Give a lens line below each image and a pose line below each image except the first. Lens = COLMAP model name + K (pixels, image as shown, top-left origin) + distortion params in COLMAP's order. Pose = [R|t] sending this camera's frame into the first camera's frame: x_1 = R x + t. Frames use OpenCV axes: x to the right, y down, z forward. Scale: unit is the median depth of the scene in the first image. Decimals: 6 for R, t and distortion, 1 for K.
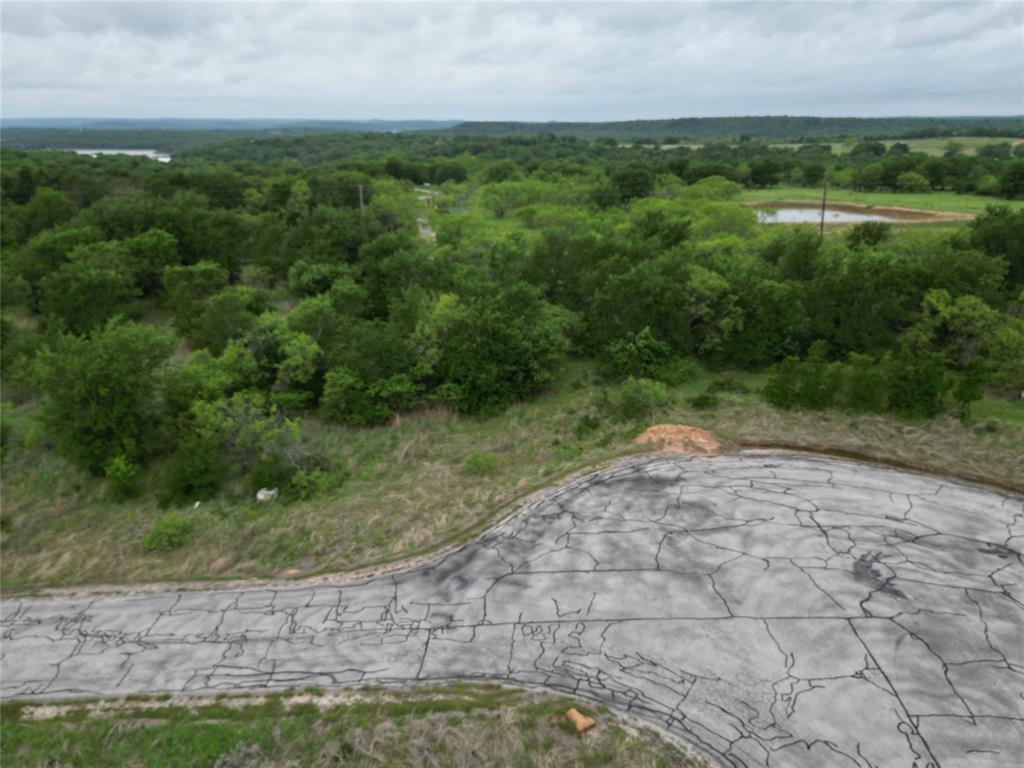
lens RADIAL K [[845.9, 0, 512.0], [0, 845.9, 384.0], [0, 0, 1]] dist [0.060440, -0.065104]
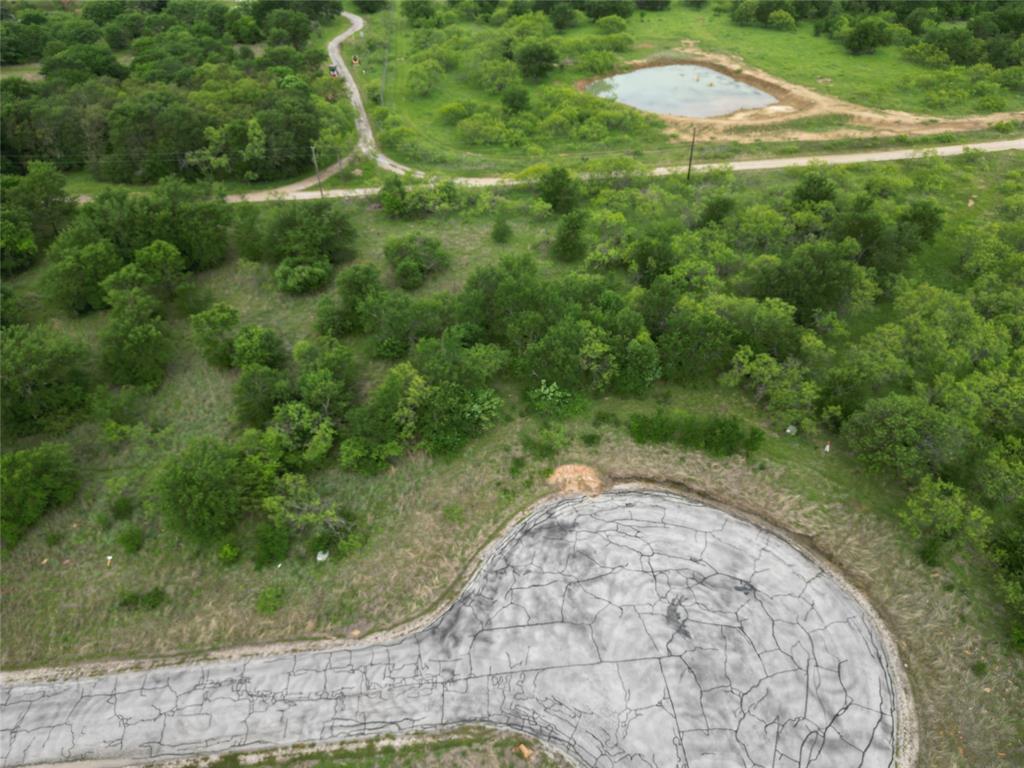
lens RADIAL K [[723.6, 0, 512.0], [0, 723.6, 384.0], [0, 0, 1]] dist [0.064663, -0.070295]
pose [[0.993988, -0.066897, 0.086677, -0.034185], [0.031437, 0.932679, 0.359336, -0.761453], [-0.104880, -0.354451, 0.929174, -0.237450]]
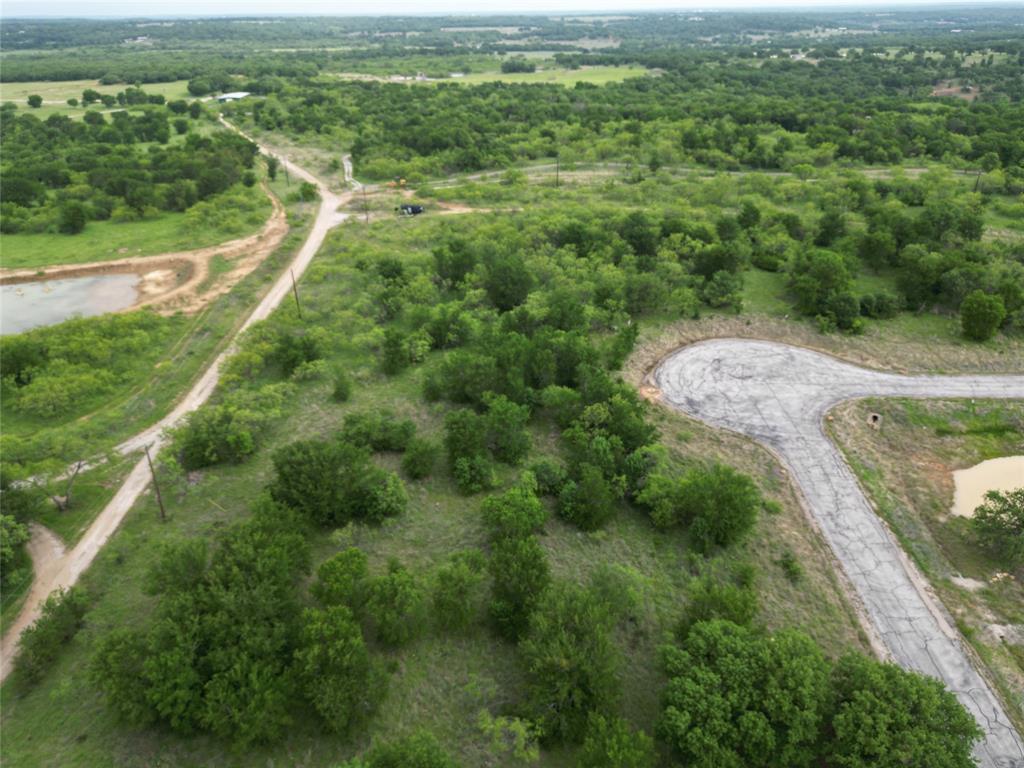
lens RADIAL K [[724.9, 0, 512.0], [0, 724.9, 384.0], [0, 0, 1]] dist [0.049494, -0.043460]
pose [[-0.020129, -0.449560, 0.893023, -2.232741], [0.307963, 0.846987, 0.433327, -1.334054], [-0.951186, 0.283740, 0.121399, 1.445806]]
